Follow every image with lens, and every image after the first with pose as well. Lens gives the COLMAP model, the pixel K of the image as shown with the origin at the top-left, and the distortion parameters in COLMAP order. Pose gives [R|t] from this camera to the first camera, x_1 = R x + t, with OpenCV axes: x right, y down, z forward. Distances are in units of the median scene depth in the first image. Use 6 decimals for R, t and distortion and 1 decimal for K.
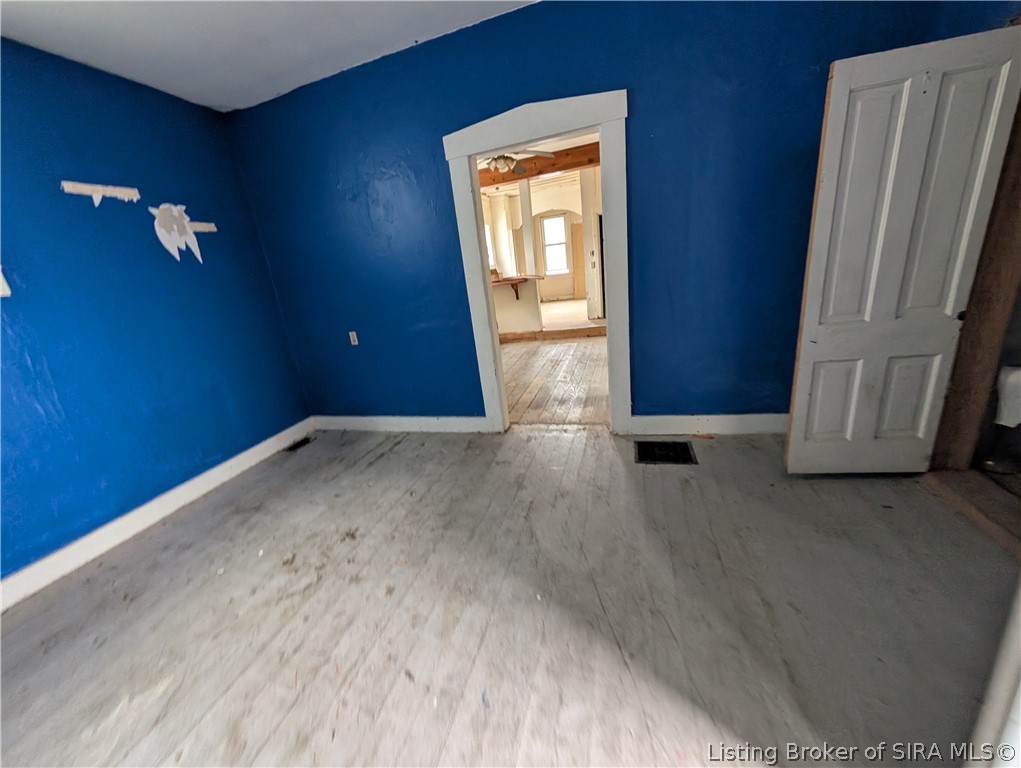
lens RADIAL K [[377.8, 0, 511.8], [0, 377.8, 387.3], [0, 0, 1]] dist [-0.007939, 0.000095]
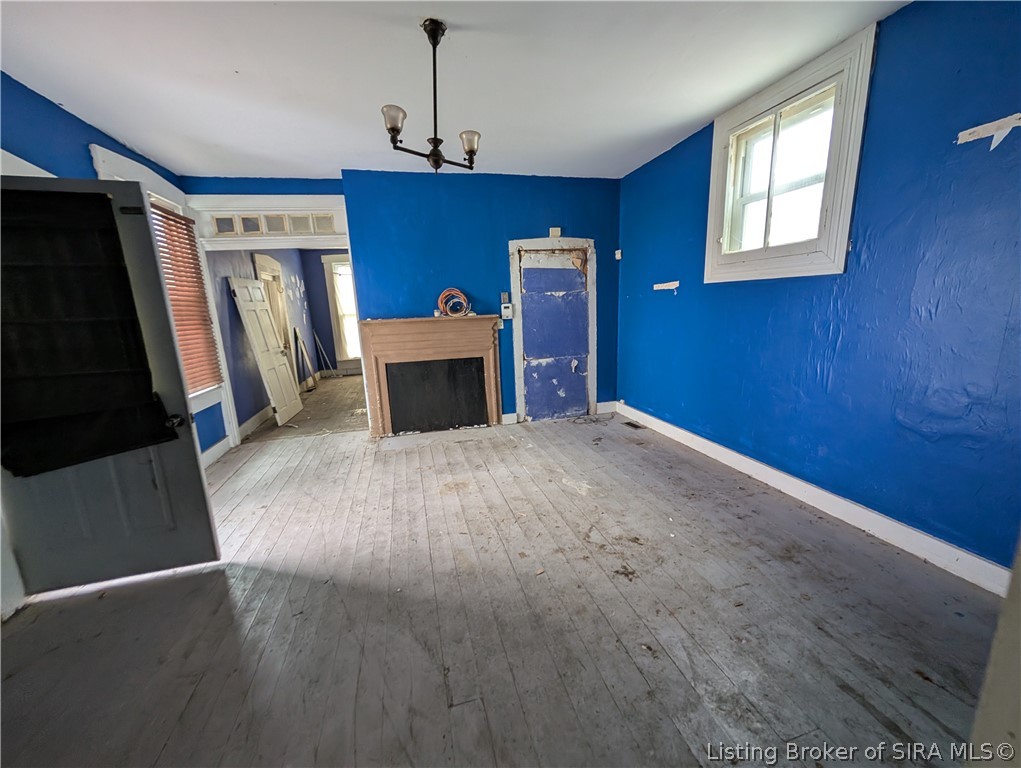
lens RADIAL K [[377.8, 0, 511.8], [0, 377.8, 387.3], [0, 0, 1]] dist [-0.007939, 0.000095]
pose [[-0.837460, 0.258579, -0.481453, 0.102524], [-0.032779, 0.855626, 0.516556, -0.359485], [0.545514, 0.448377, -0.708077, 1.000985]]
